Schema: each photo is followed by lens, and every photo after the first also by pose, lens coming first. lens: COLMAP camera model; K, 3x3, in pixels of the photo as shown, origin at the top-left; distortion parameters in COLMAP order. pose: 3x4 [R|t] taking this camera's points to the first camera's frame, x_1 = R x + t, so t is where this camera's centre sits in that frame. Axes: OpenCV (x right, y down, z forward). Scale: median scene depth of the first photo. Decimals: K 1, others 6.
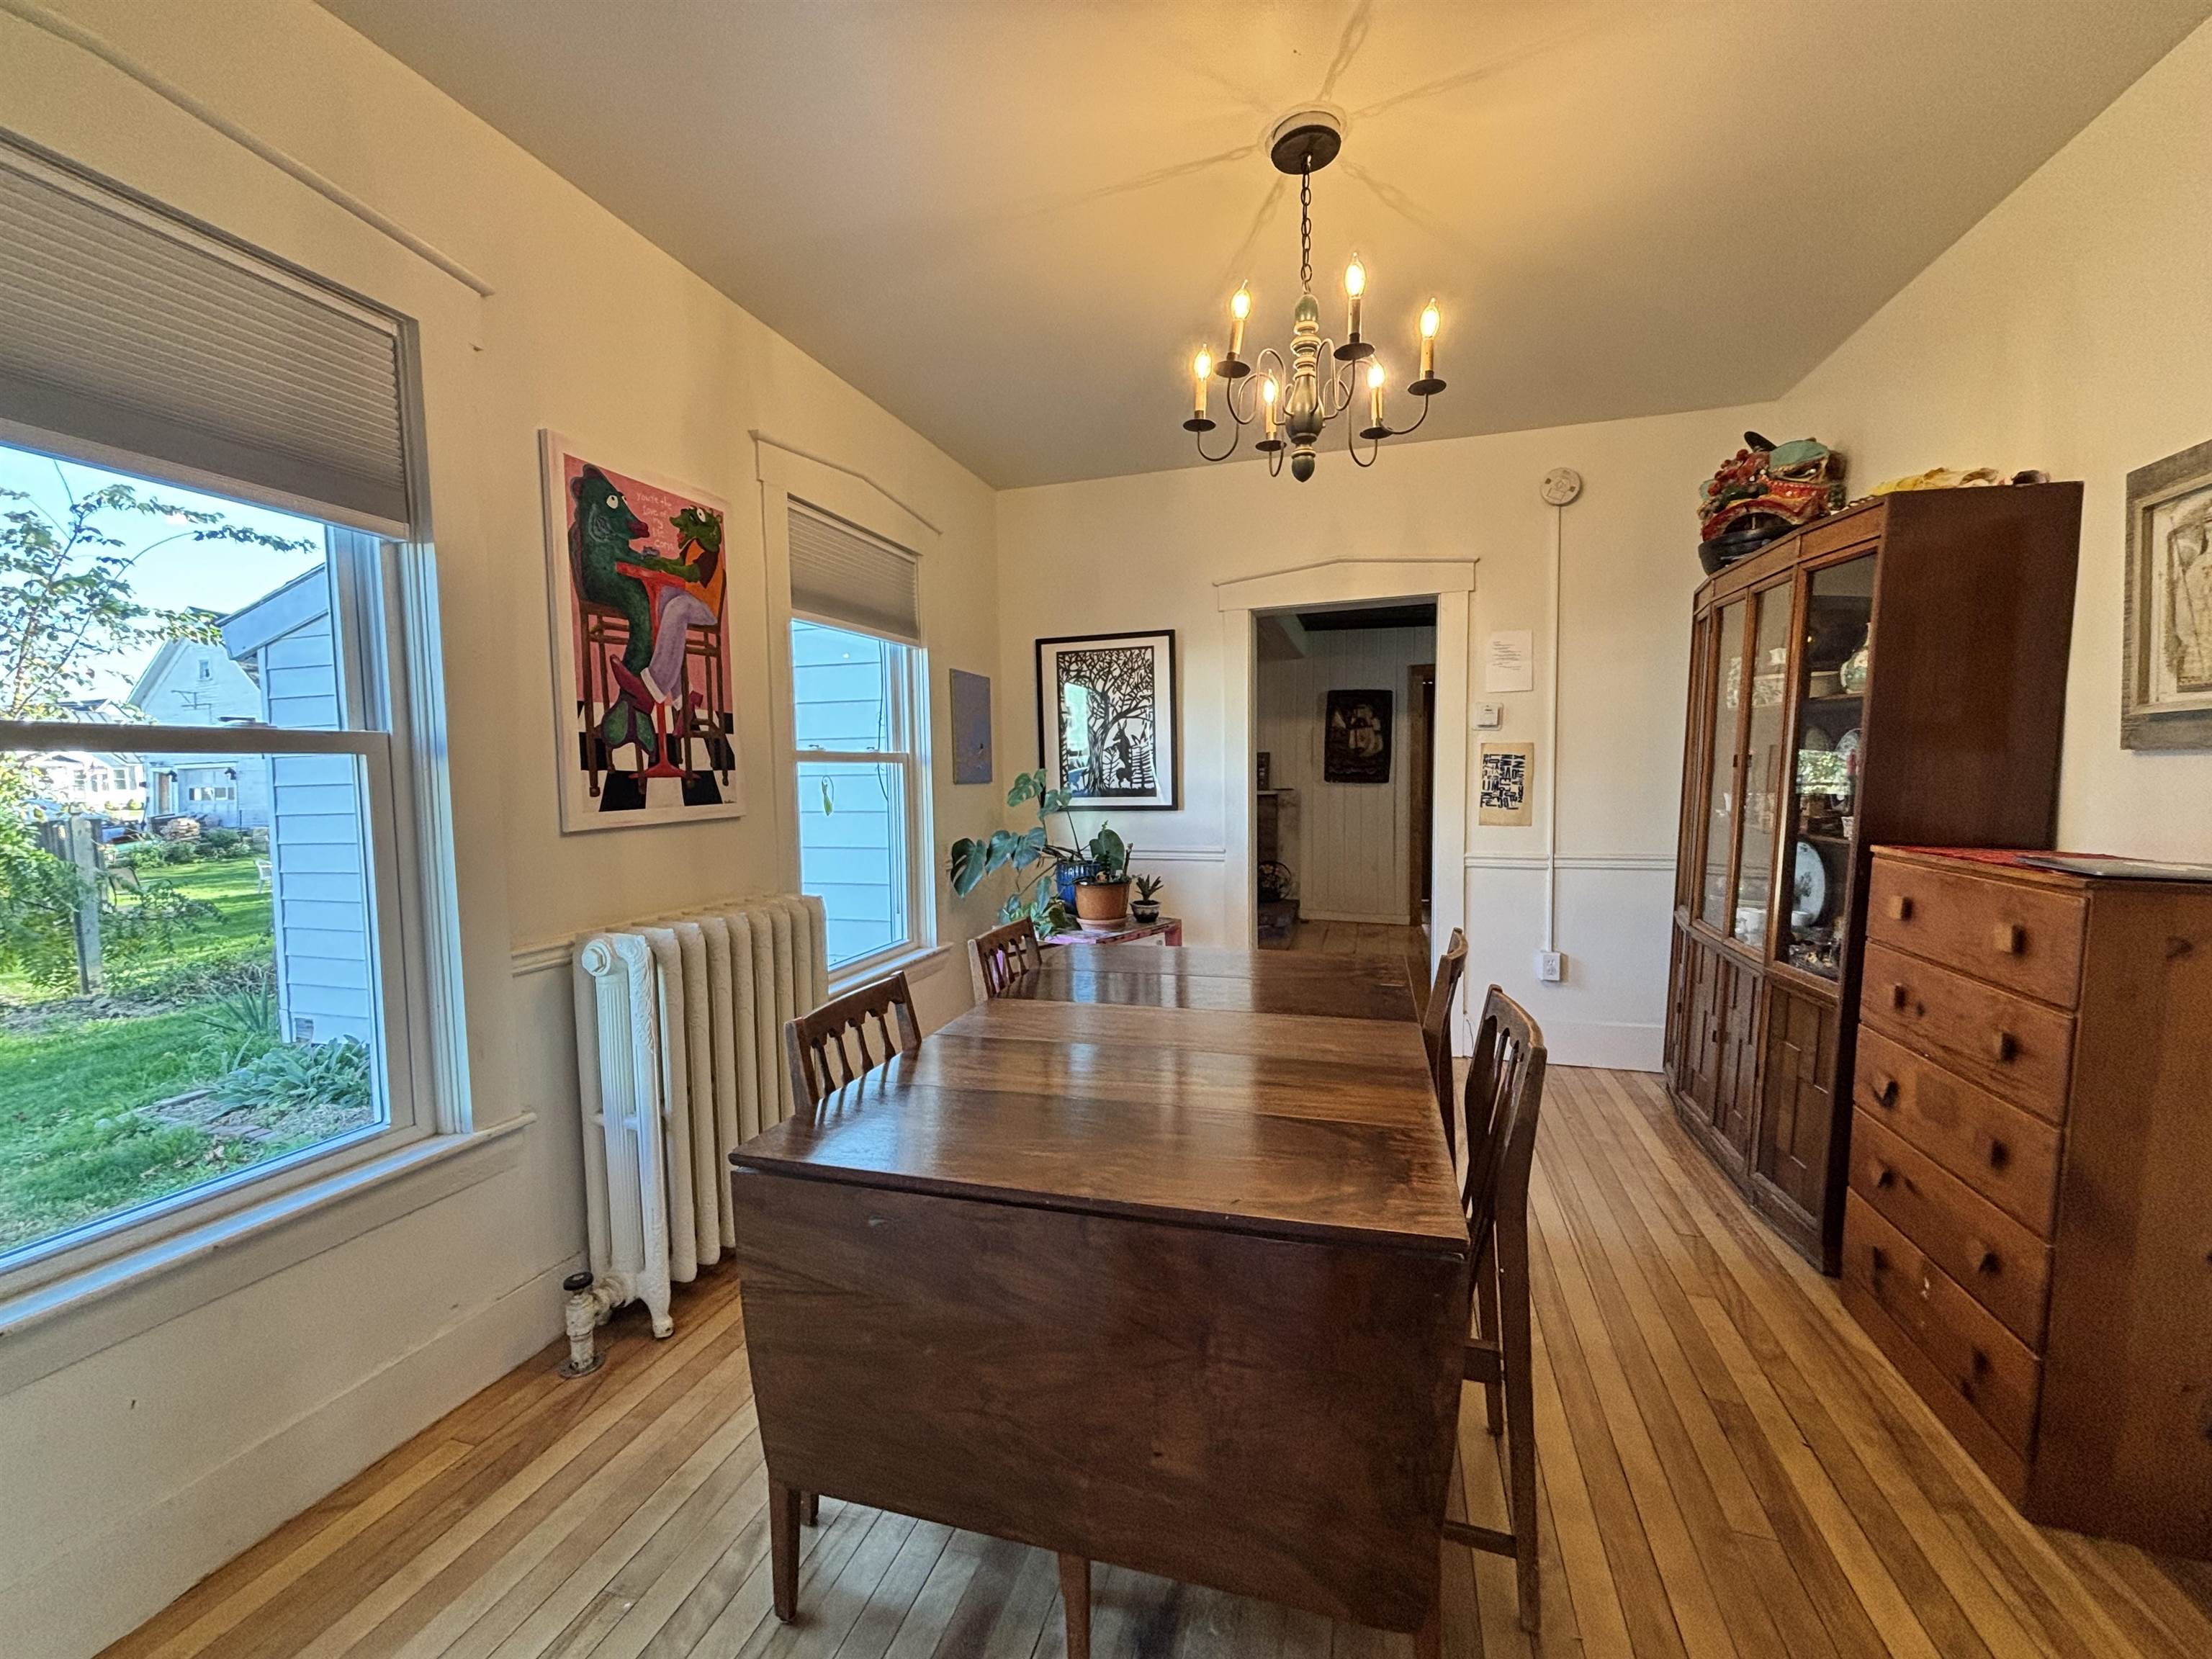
lens RADIAL K [[873.6, 0, 1106.0], [0, 873.6, 829.5], [0, 0, 1]] dist [-0.002012, -0.000089]
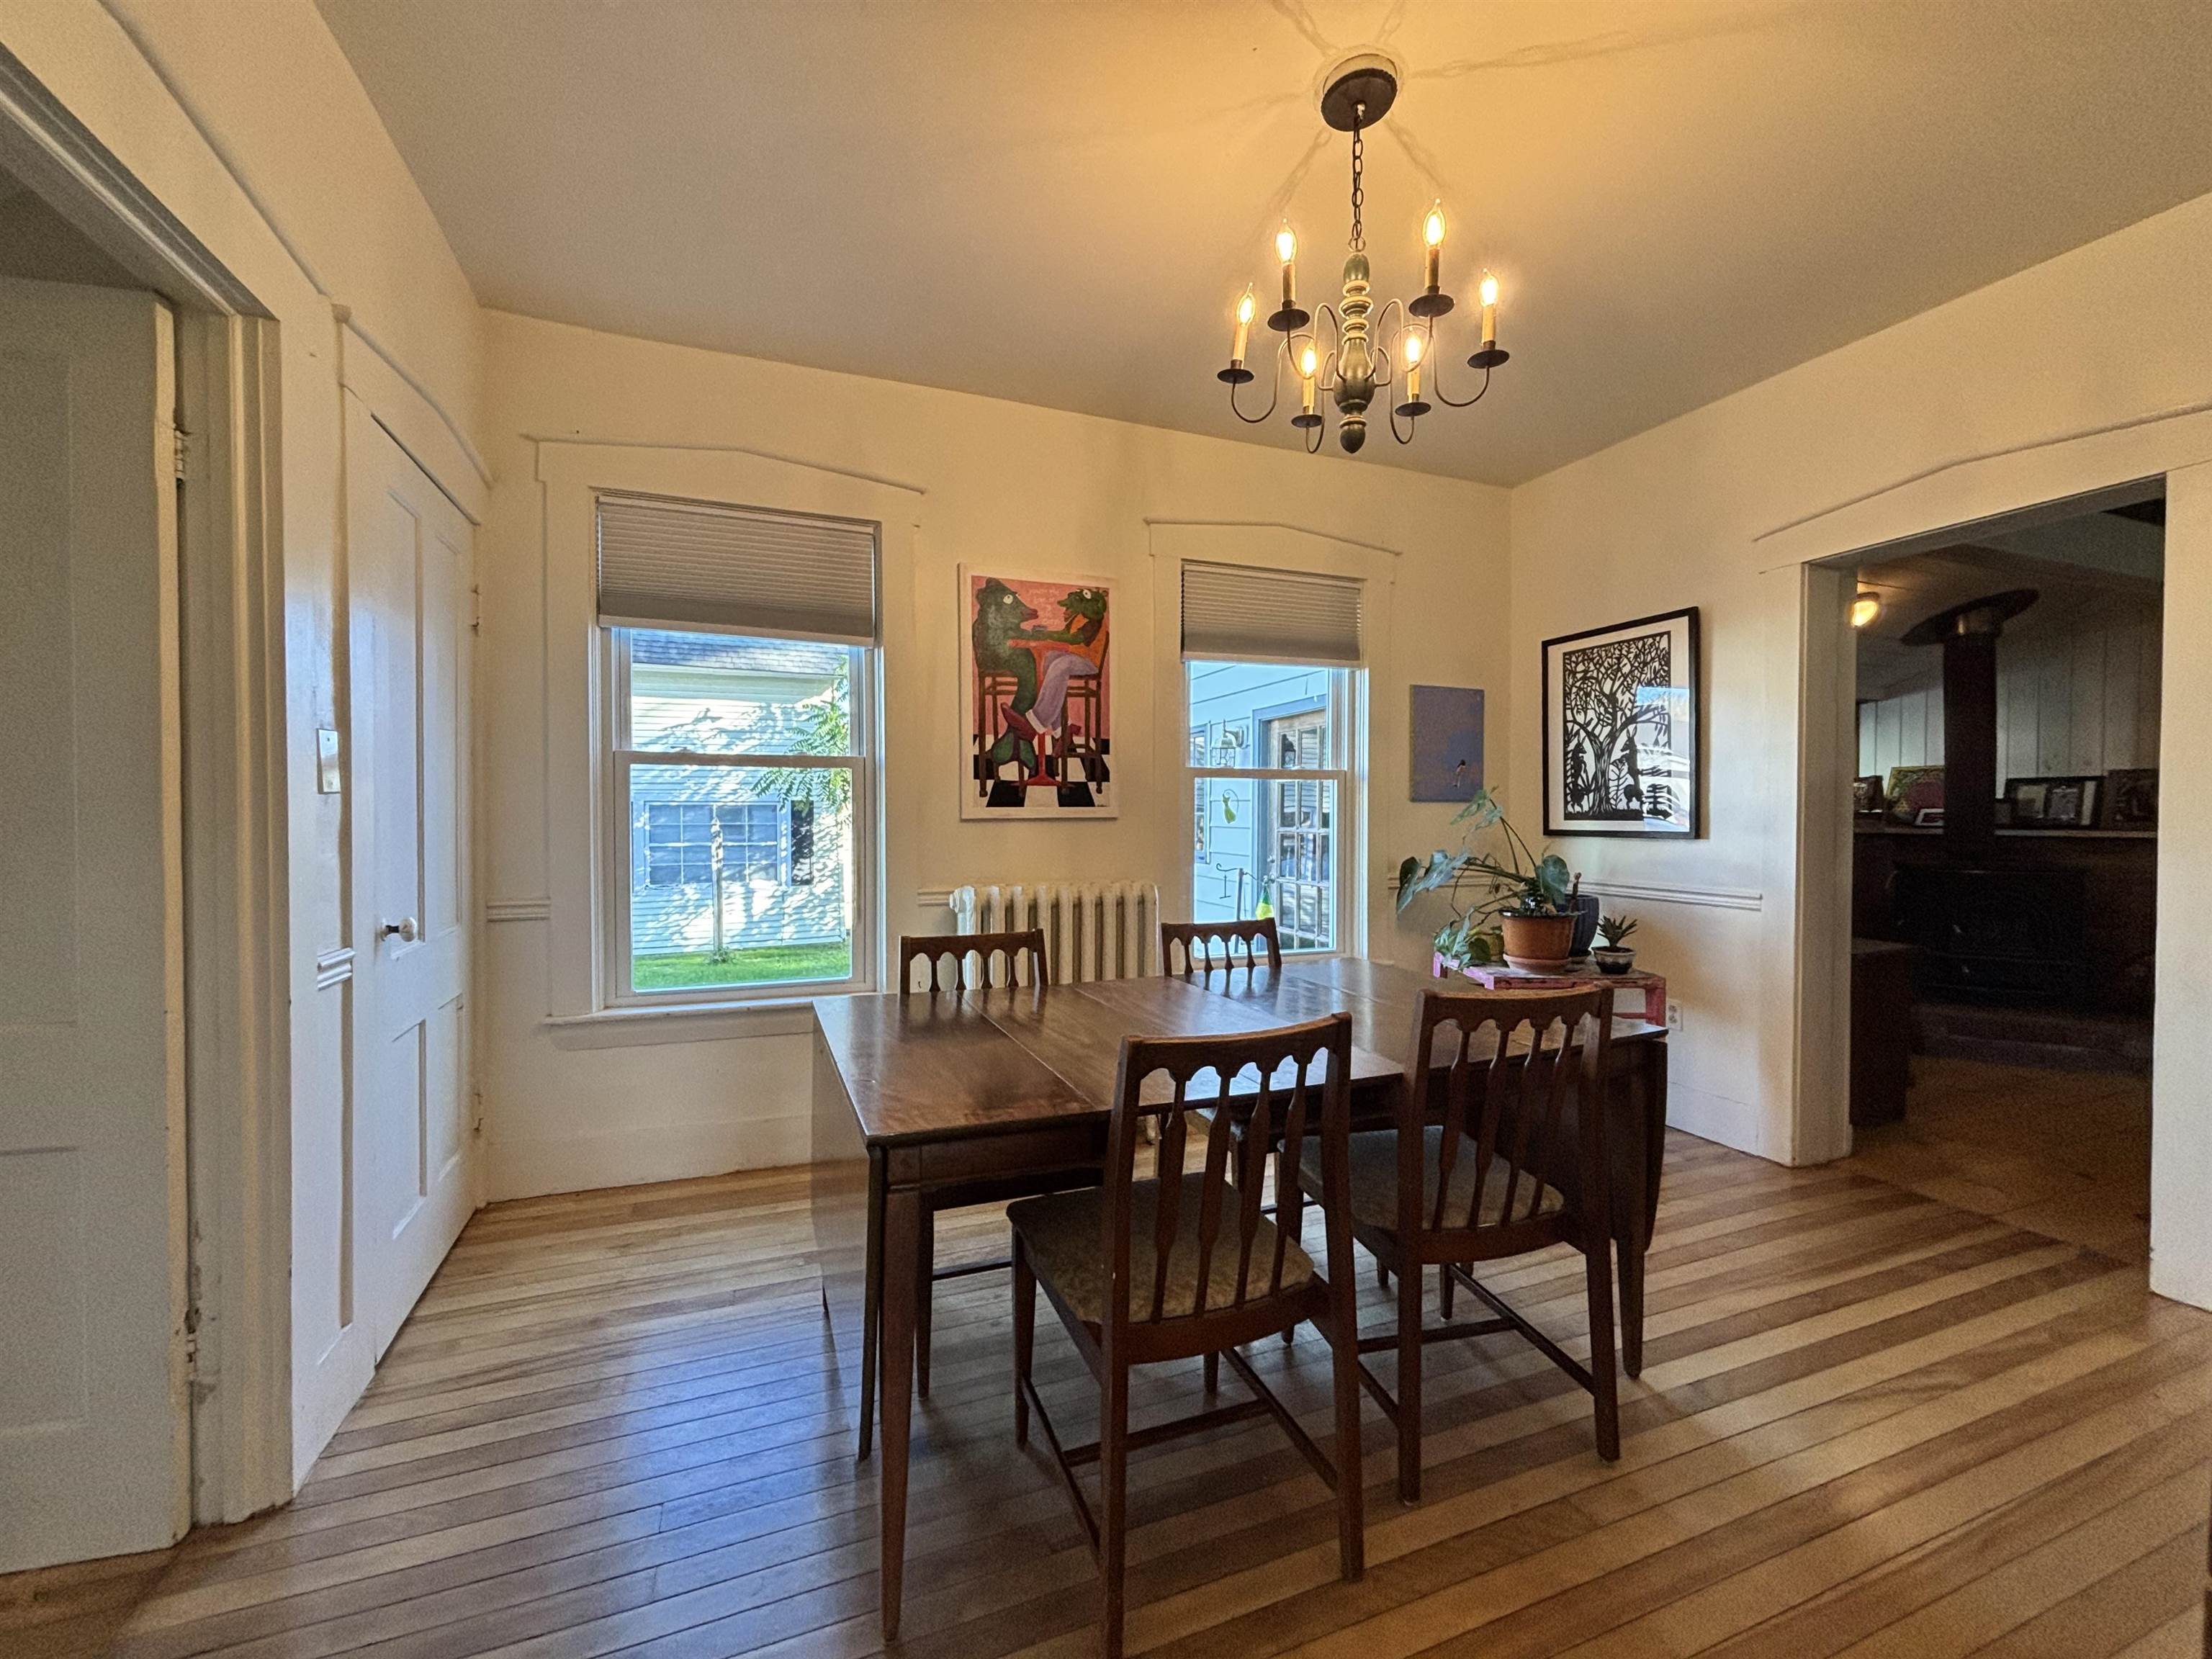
lens RADIAL K [[860.9, 0, 1106.0], [0, 860.9, 829.5], [0, 0, 1]] dist [0.045784, -0.000011]
pose [[0.630290, 0.033410, -0.775641, 0.649775], [-0.062655, 0.998004, -0.007925, 0.015567], [0.773828, 0.053592, 0.631125, 0.205888]]
